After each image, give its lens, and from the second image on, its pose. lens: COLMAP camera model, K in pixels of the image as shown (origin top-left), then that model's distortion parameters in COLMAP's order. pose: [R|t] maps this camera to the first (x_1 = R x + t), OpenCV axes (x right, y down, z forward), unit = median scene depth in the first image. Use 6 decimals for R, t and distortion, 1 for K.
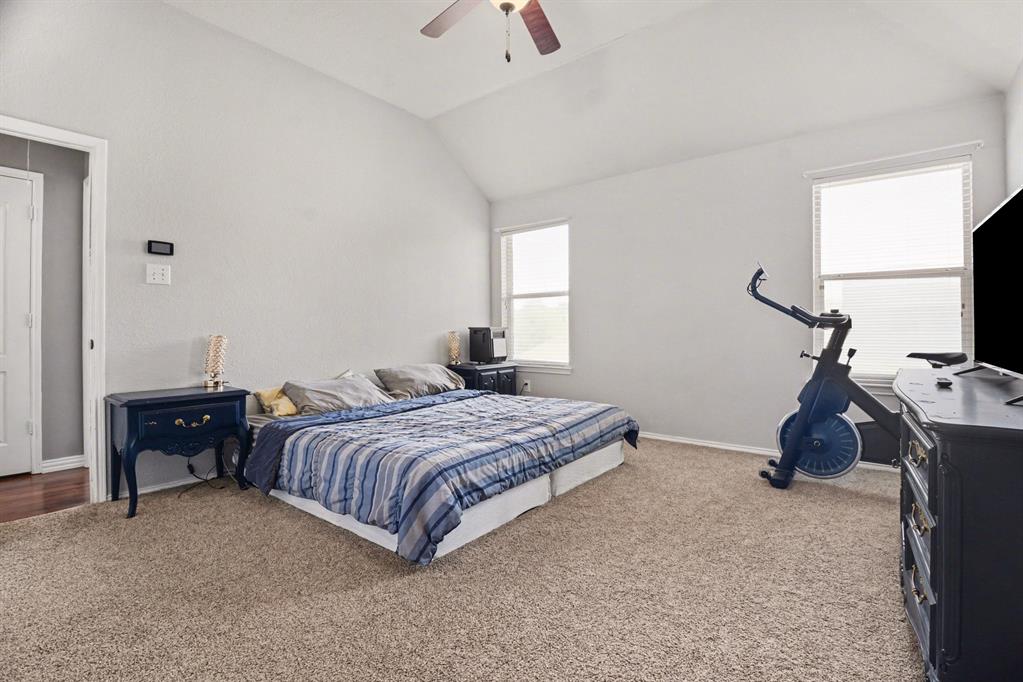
lens RADIAL K [[474.7, 0, 513.8], [0, 474.7, 338.4], [0, 0, 1]] dist [-0.015452, -0.003625]
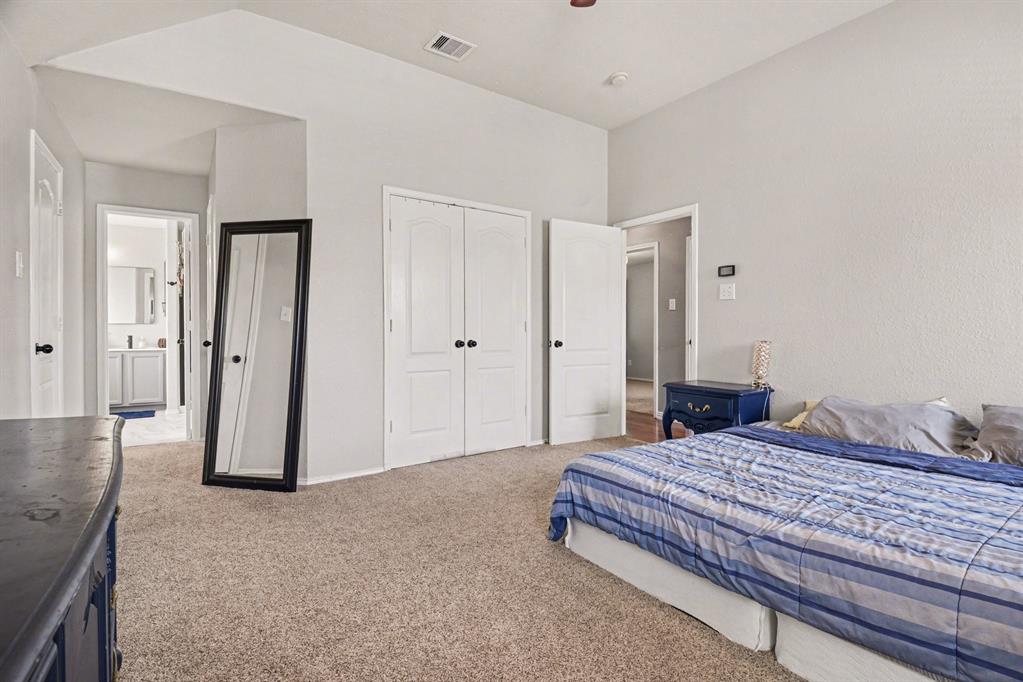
lens RADIAL K [[474.7, 0, 520.7], [0, 474.7, 336.2], [0, 0, 1]] dist [-0.015452, -0.003625]
pose [[-0.279592, 0.011890, -0.960045, 0.680918], [-0.024074, 0.999522, 0.019390, -0.030183], [0.959817, 0.028534, -0.279172, 0.893041]]
